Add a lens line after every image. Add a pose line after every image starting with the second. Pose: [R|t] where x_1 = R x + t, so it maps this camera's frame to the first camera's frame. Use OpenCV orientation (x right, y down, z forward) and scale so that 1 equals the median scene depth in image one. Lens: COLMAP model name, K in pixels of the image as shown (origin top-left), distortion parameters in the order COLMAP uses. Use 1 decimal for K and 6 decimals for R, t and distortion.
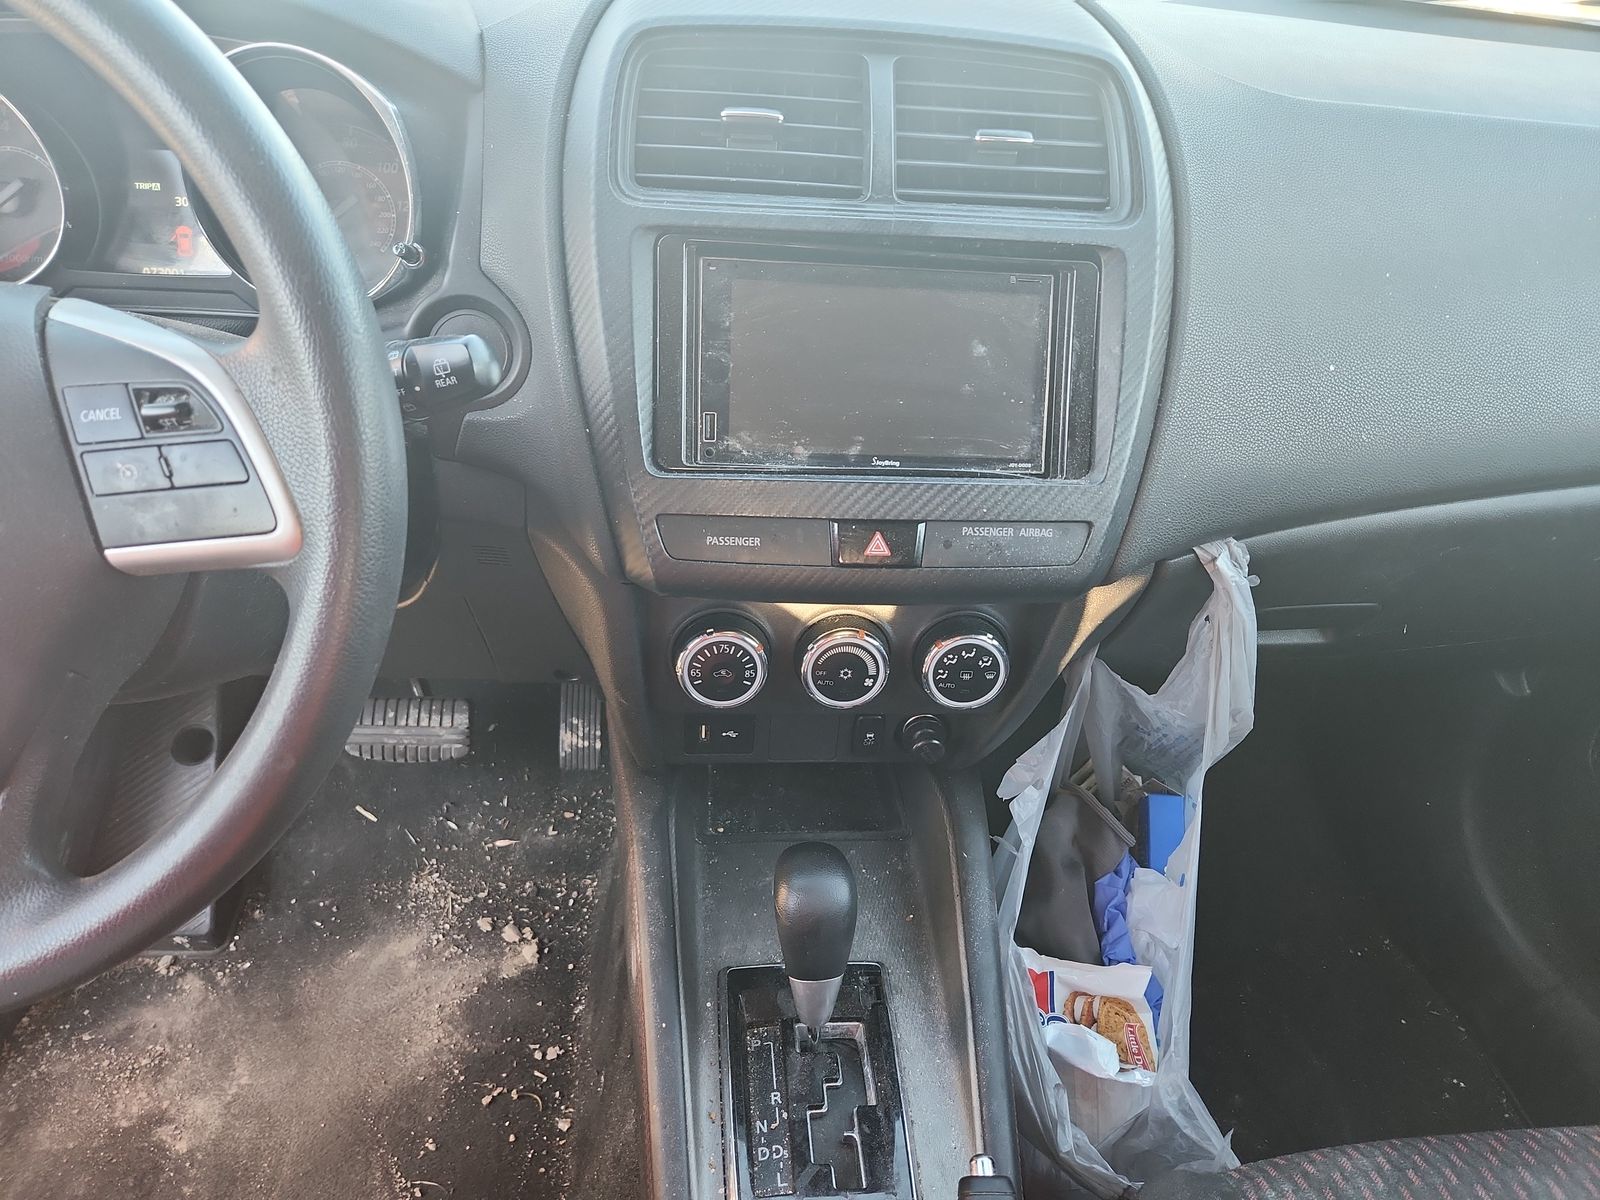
lens RADIAL K [[1107.1, 0, 800.0], [0, 1107.1, 600.0], [0, 0, 1]] dist [0.054783, -0.066350]
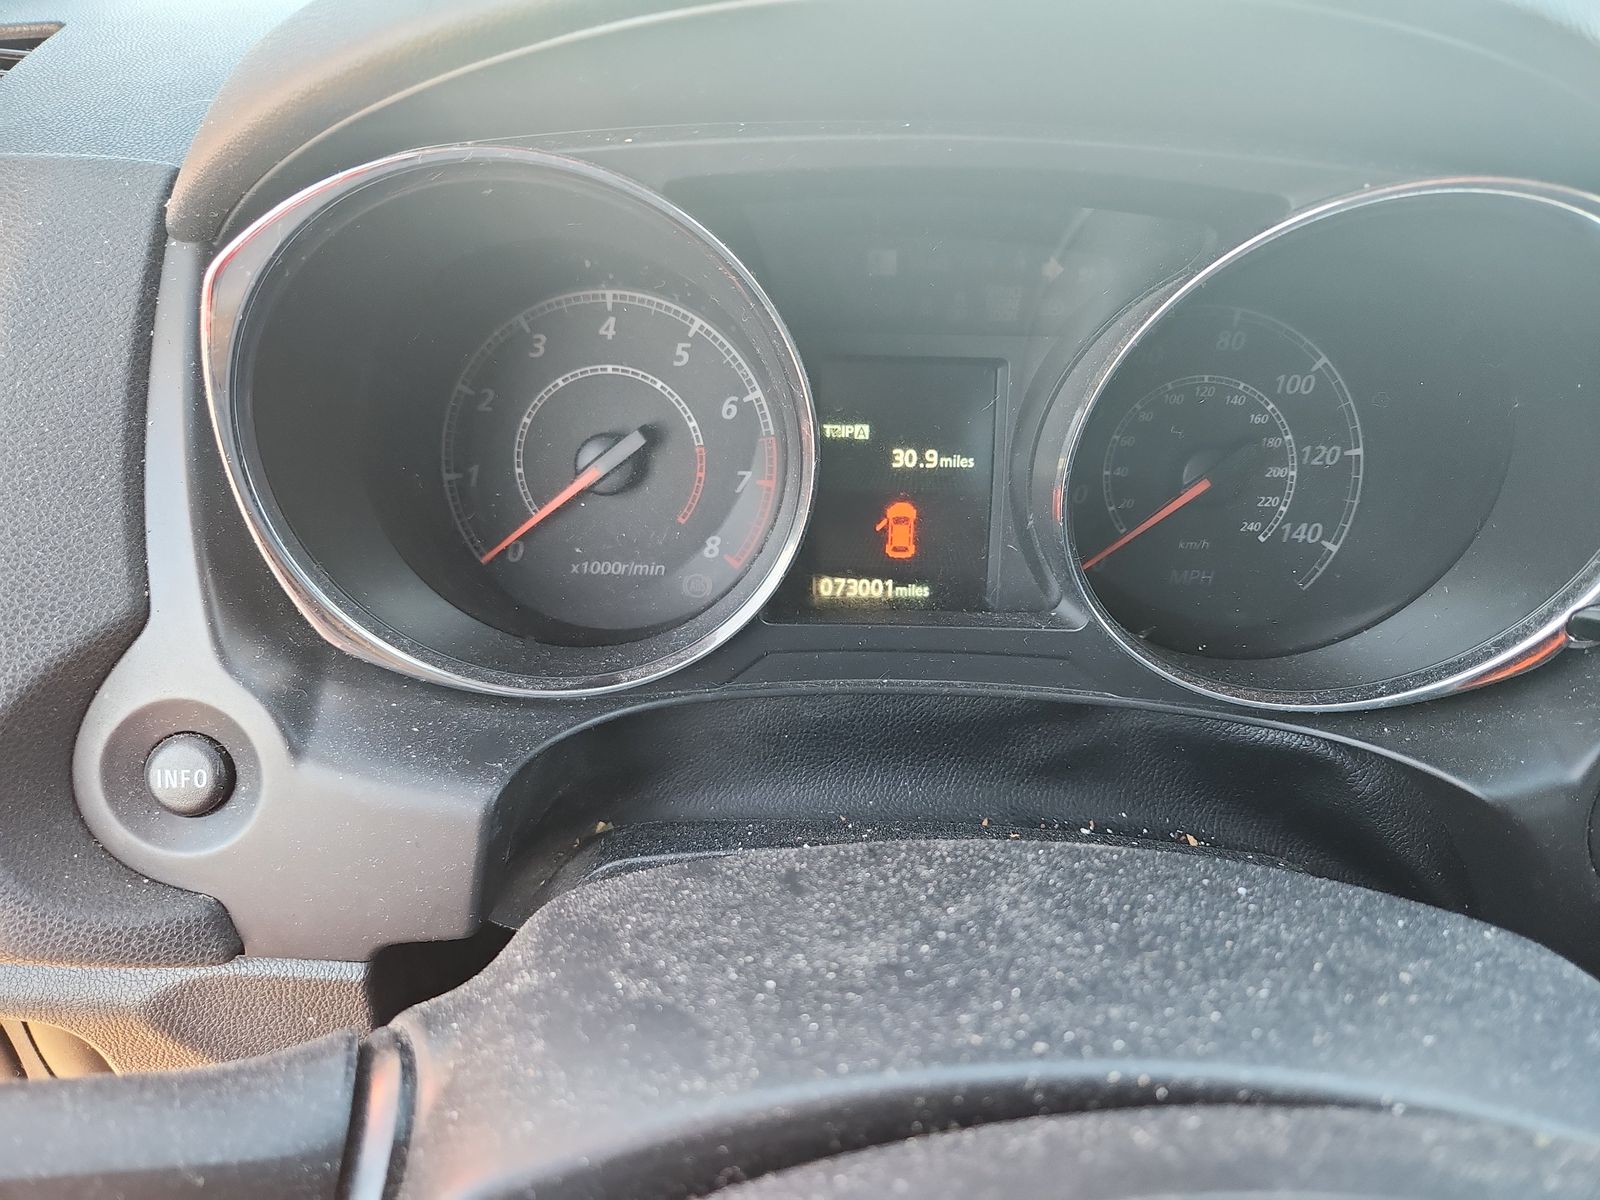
lens RADIAL K [[1107.1, 0, 800.0], [0, 1107.1, 600.0], [0, 0, 1]] dist [0.054783, -0.066350]
pose [[0.996213, 0.004275, -0.086844, -0.566983], [-0.007665, 0.999220, -0.038745, -0.273389], [0.086610, 0.039264, 0.995468, 0.486085]]
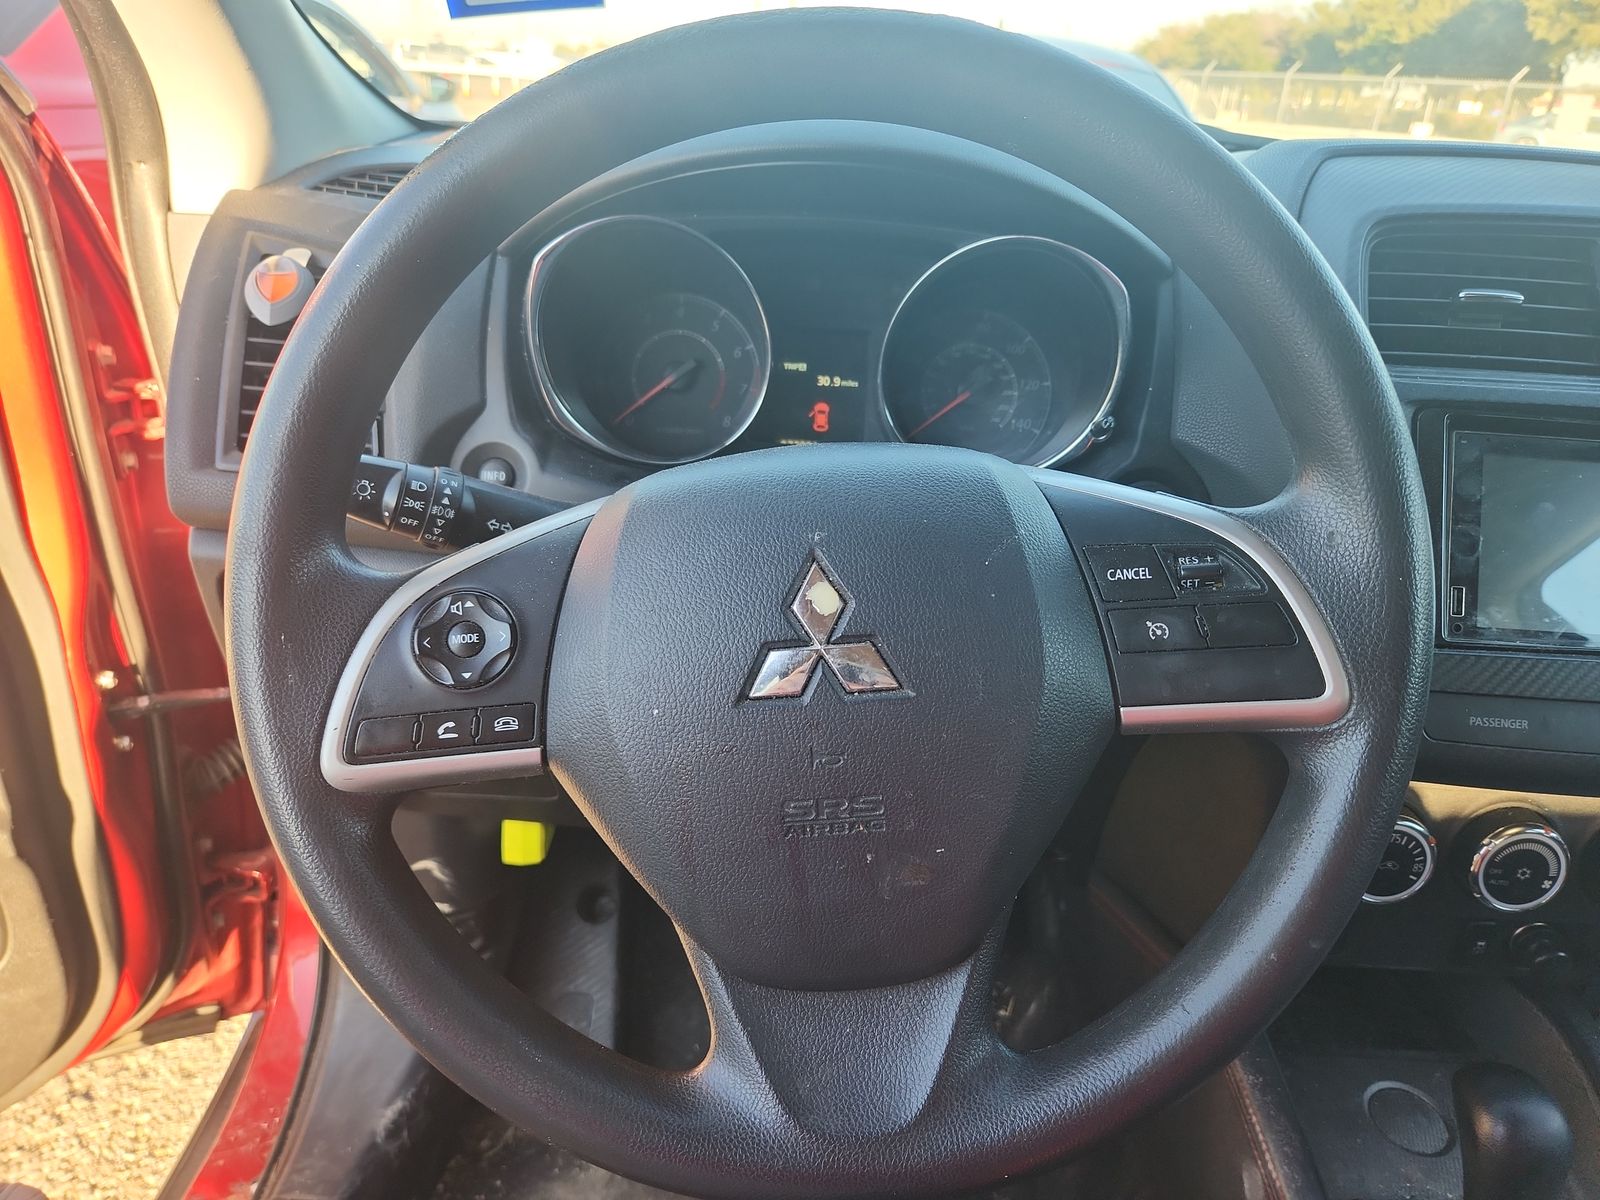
lens RADIAL K [[1107.1, 0, 800.0], [0, 1107.1, 600.0], [0, 0, 1]] dist [0.054783, -0.066350]
pose [[0.992948, 0.027545, -0.115310, -0.456374], [-0.045390, 0.986851, -0.155127, 0.014759], [0.109521, 0.159267, 0.981142, -0.004062]]
